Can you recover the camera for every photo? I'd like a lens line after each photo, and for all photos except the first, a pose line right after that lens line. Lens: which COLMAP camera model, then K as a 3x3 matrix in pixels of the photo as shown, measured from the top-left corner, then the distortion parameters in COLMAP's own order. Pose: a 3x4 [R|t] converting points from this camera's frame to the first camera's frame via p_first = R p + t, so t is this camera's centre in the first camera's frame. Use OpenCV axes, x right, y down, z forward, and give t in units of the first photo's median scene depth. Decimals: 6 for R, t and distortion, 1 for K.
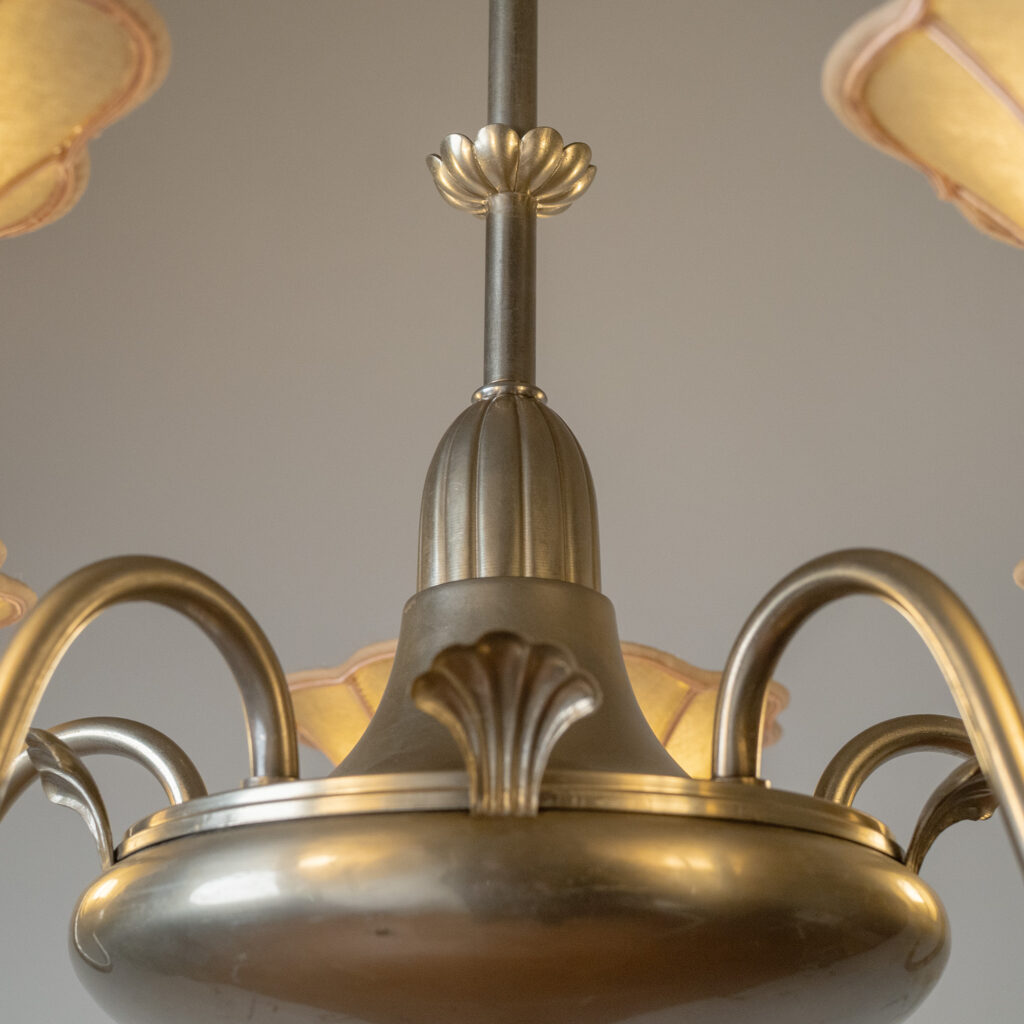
lens RADIAL K [[2196.9, 0, 539.1], [0, 2196.9, 468.3], [0, 0, 1]] dist [-0.075265, -0.379594]
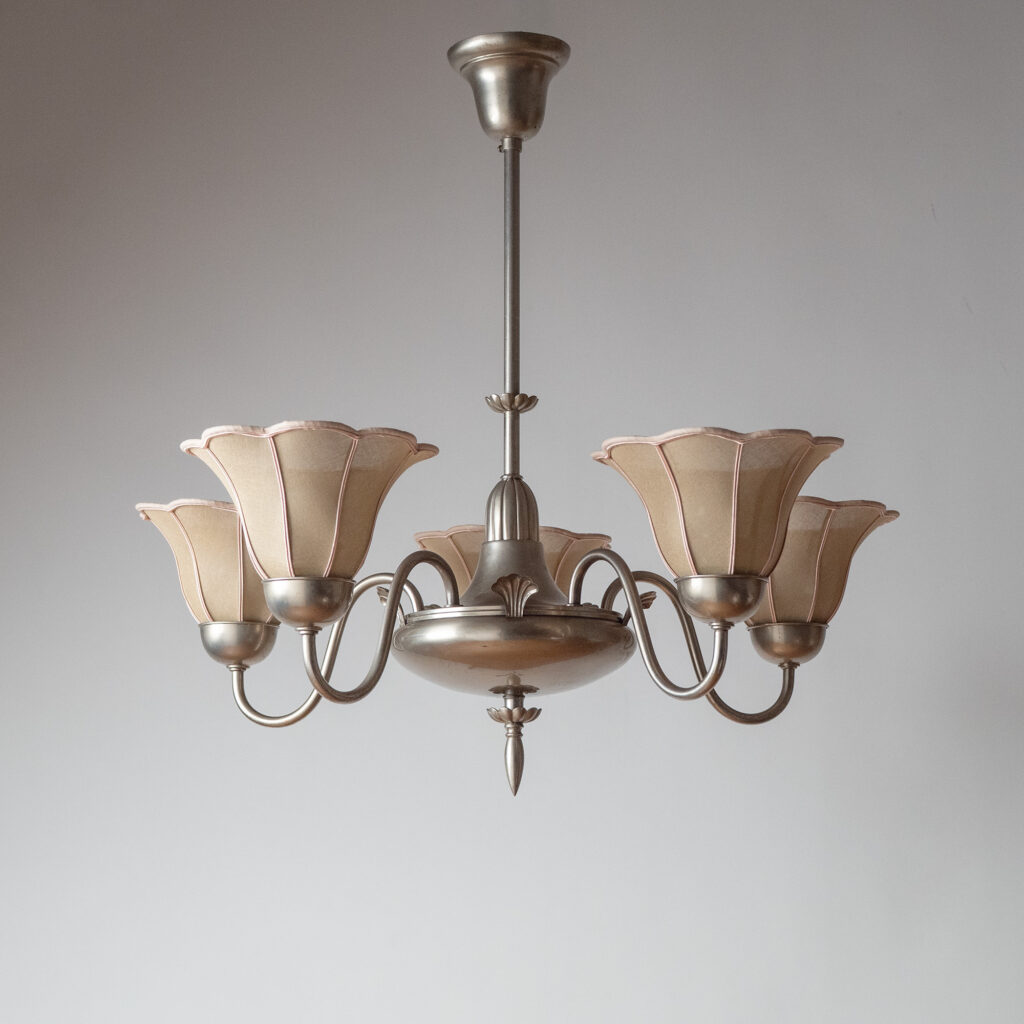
lens RADIAL K [[2196.9, 0, 539.1], [0, 2196.9, 468.3], [0, 0, 1]] dist [-0.075265, -0.379594]
pose [[0.999771, -0.002053, 0.021297, -0.052866], [-0.001852, 0.983341, 0.181763, -0.798192], [-0.021315, -0.181760, 0.983112, -2.758488]]
